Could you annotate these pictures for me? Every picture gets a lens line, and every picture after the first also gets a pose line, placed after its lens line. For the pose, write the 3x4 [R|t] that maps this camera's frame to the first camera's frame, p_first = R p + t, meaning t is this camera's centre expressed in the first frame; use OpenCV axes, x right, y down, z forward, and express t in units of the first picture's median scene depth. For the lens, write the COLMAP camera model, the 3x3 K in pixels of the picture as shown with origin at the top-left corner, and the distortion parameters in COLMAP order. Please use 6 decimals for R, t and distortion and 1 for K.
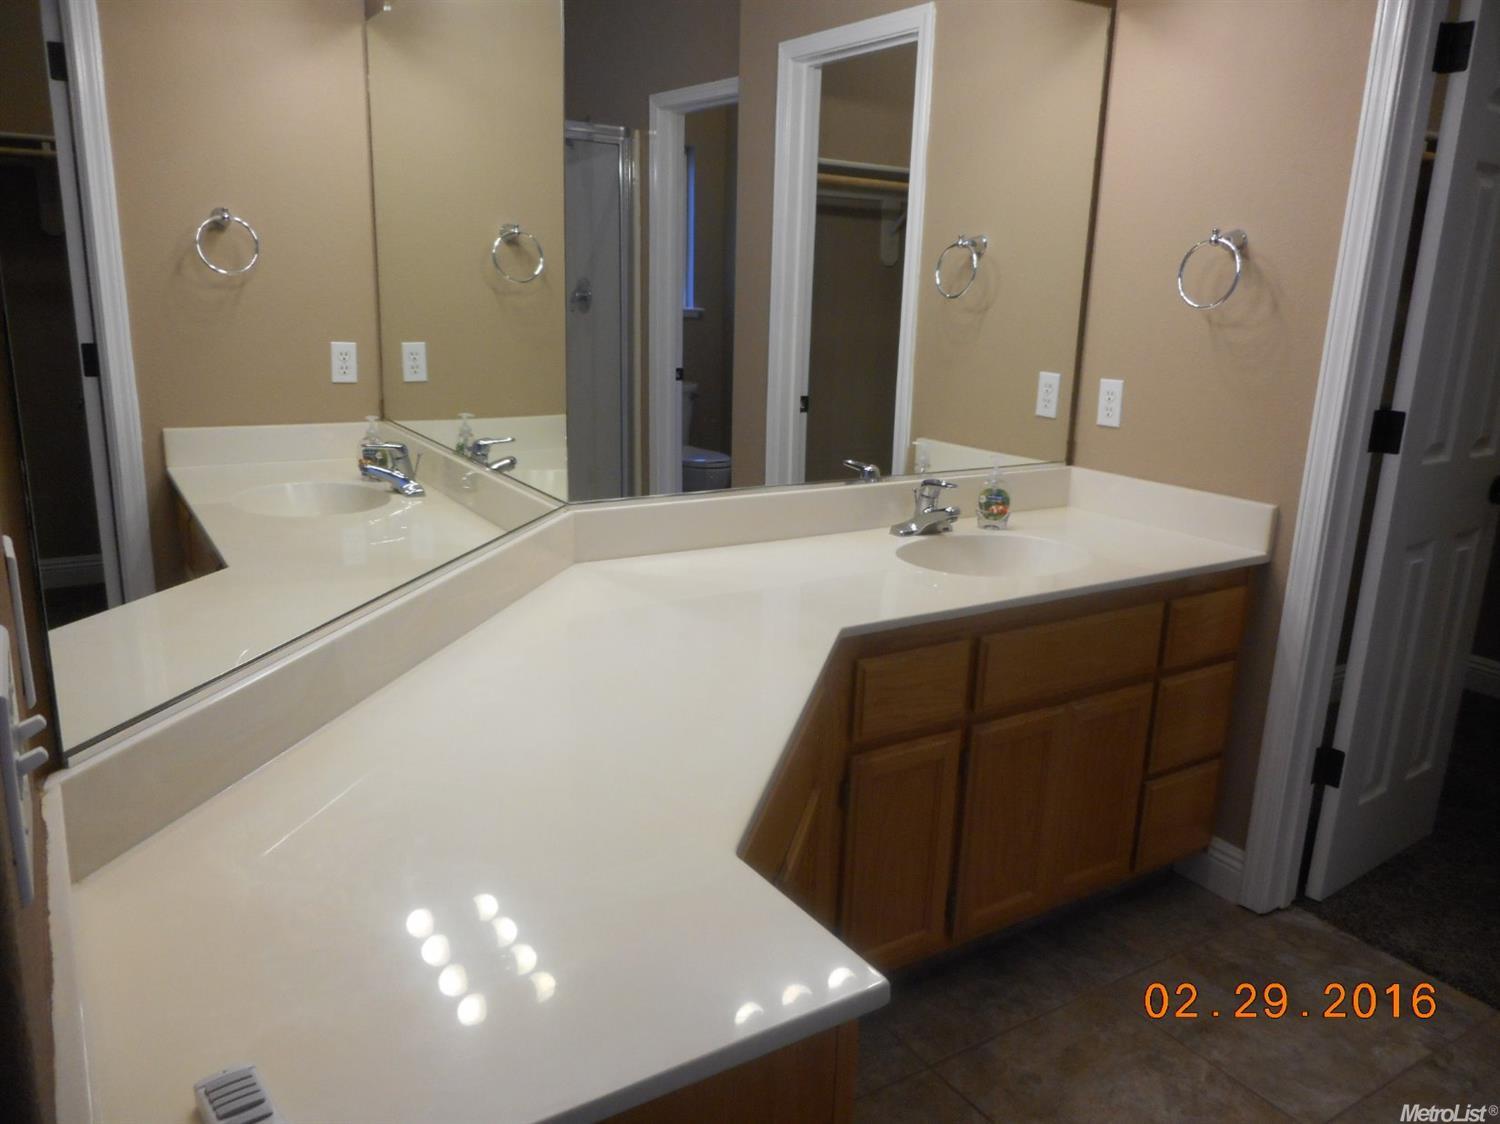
lens RADIAL K [[1135.0, 0, 750.0], [0, 1135.0, 562.0], [0, 0, 1]] dist [0.000879, -0.005485]
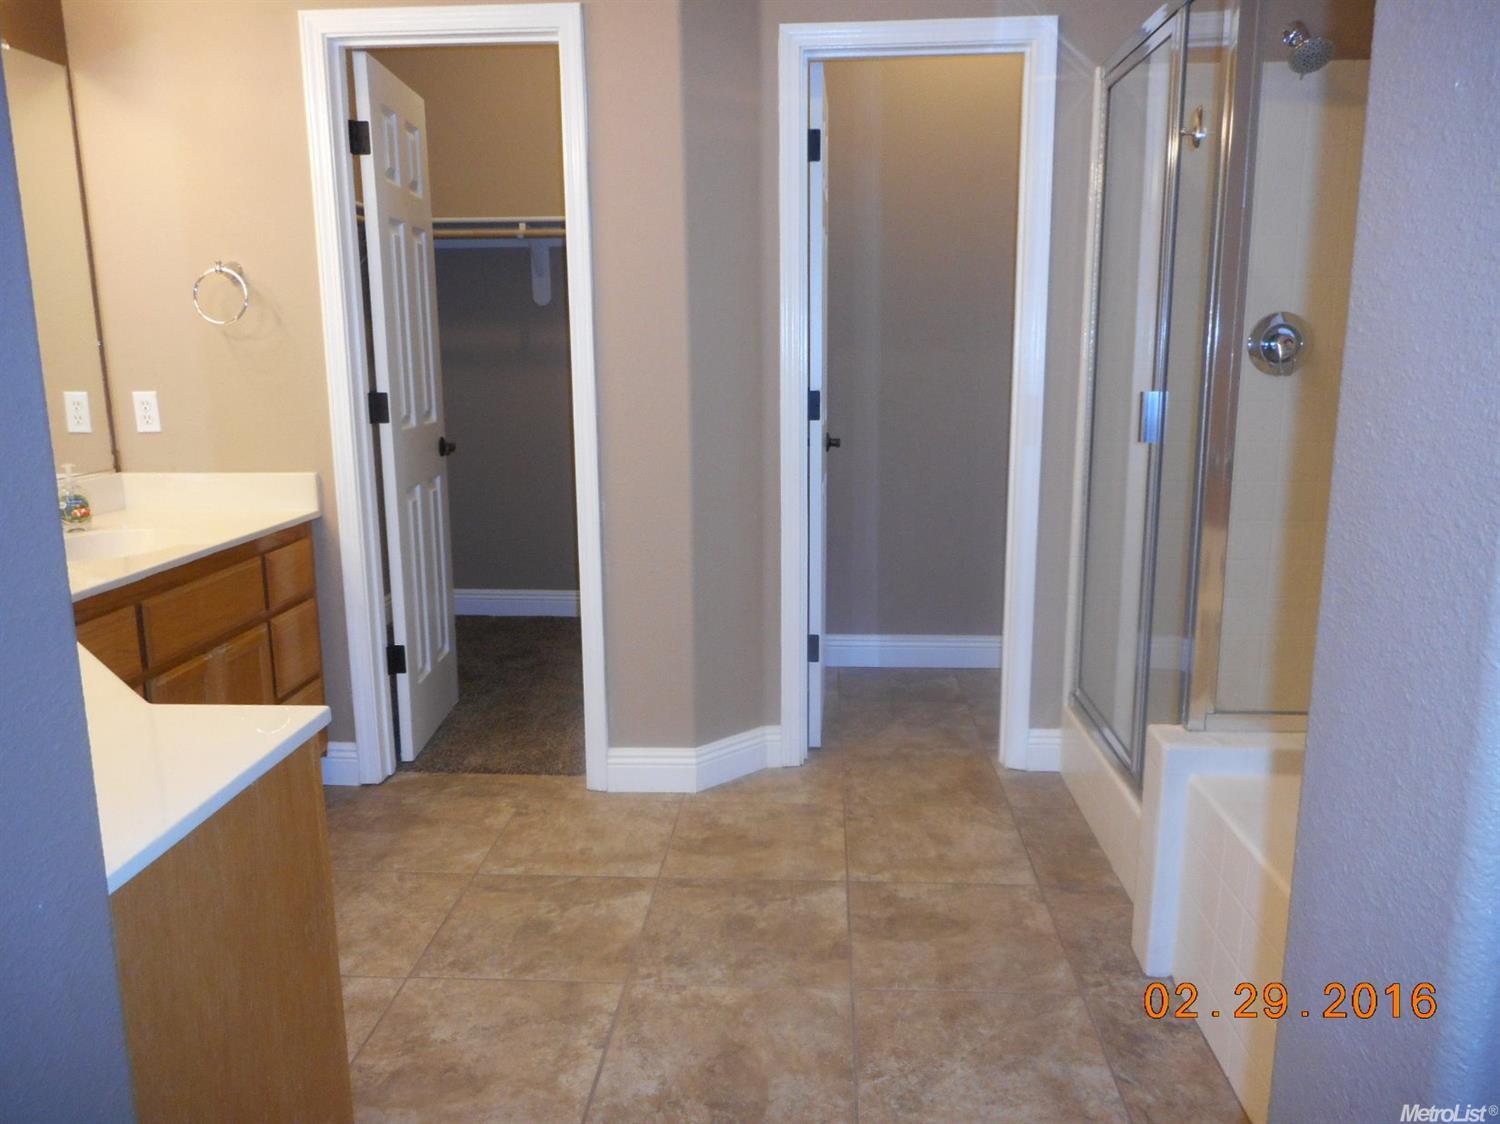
lens RADIAL K [[1113.2, 0, 750.0], [0, 1113.2, 562.0], [0, 0, 1]] dist [0.000257, 0.006887]
pose [[0.593755, -0.191430, 0.781543, -0.248435], [0.220245, 0.972860, 0.070966, 0.066300], [-0.773916, 0.129995, 0.619802, -0.156625]]
